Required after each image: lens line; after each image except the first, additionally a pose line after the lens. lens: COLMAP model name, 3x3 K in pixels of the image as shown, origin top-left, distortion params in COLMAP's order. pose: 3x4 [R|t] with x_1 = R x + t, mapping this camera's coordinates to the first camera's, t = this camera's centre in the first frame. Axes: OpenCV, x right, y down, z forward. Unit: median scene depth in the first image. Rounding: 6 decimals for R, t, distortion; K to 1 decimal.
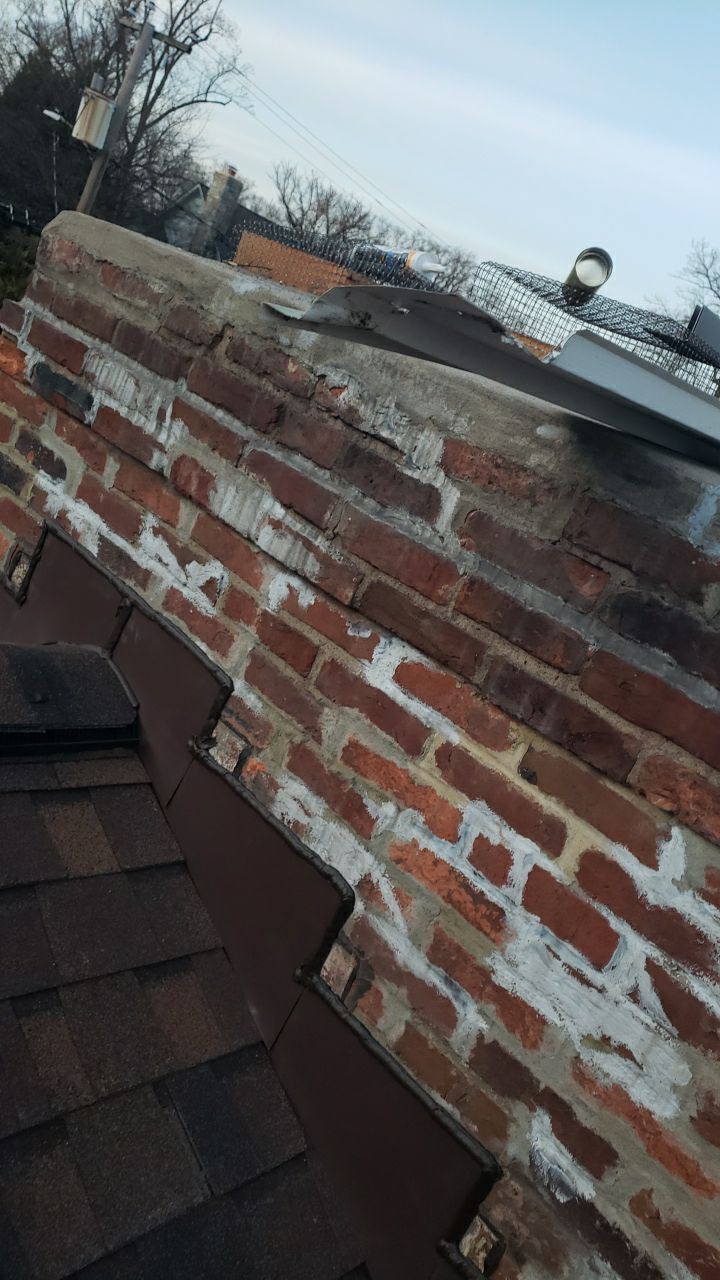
lens RADIAL K [[942.6, 0, 394.2], [0, 942.6, 638.0], [0, 0, 1]] dist [0.244851, -0.485393]
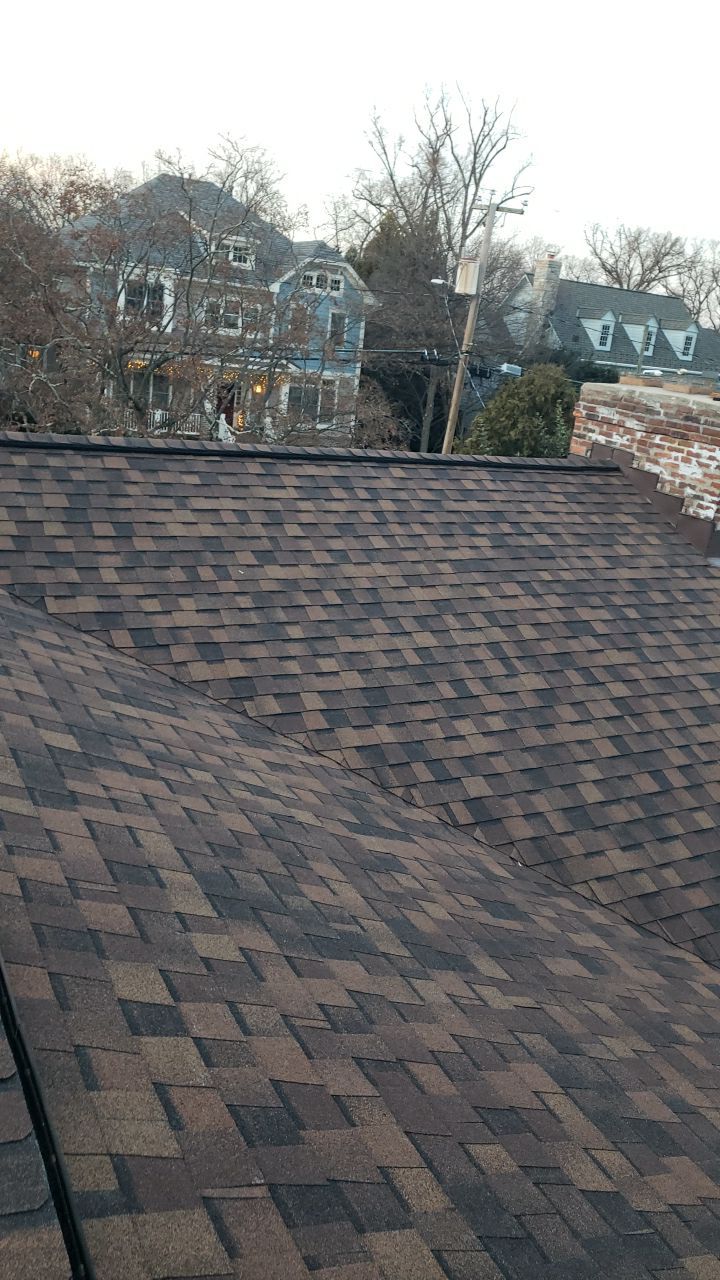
lens RADIAL K [[1001.5, 0, 360.0], [0, 1001.5, 640.0], [0, 0, 1]] dist [0.008319, 0.003562]
pose [[0.900699, -0.182290, -0.394350, 0.545492], [0.158043, 0.983003, -0.093426, 1.514742], [0.404678, 0.021825, 0.914199, -5.417695]]
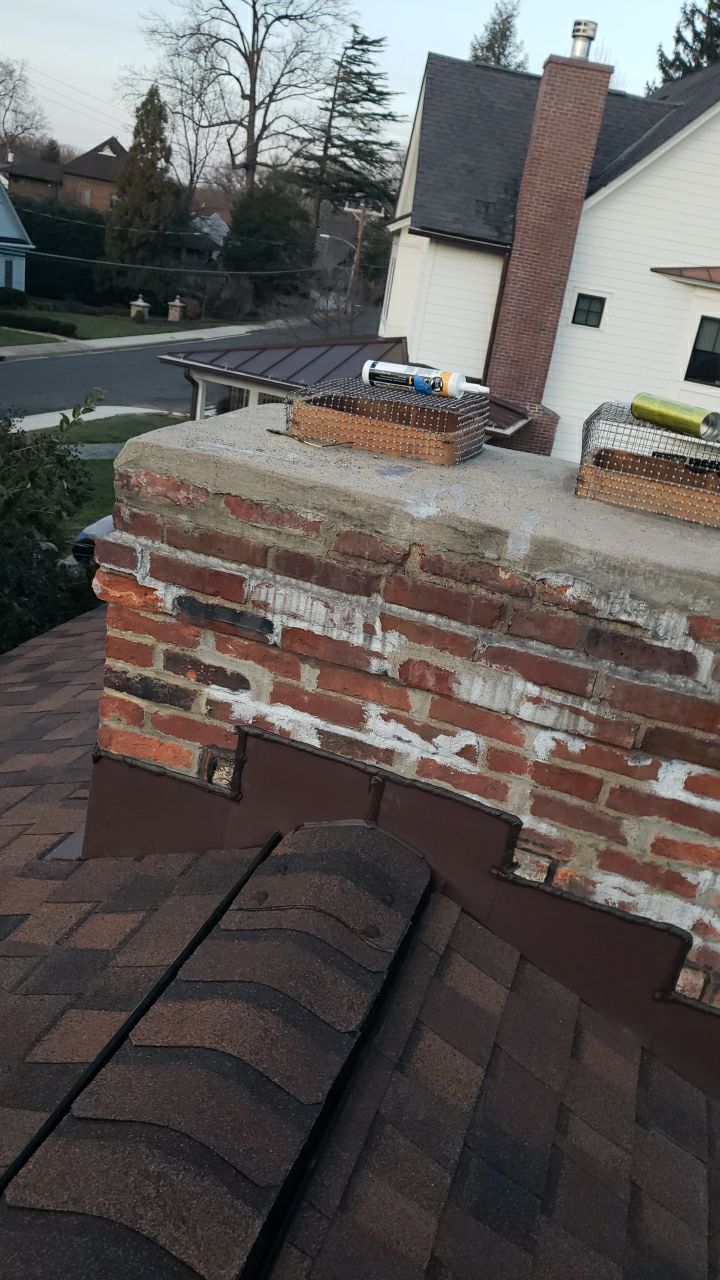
lens RADIAL K [[942.6, 0, 394.2], [0, 942.6, 638.0], [0, 0, 1]] dist [0.244851, -0.485393]
pose [[0.883115, -0.376721, 0.279622, -0.576084], [0.301554, 0.912379, 0.276822, -0.565894], [-0.359406, -0.160145, 0.919337, -0.053253]]
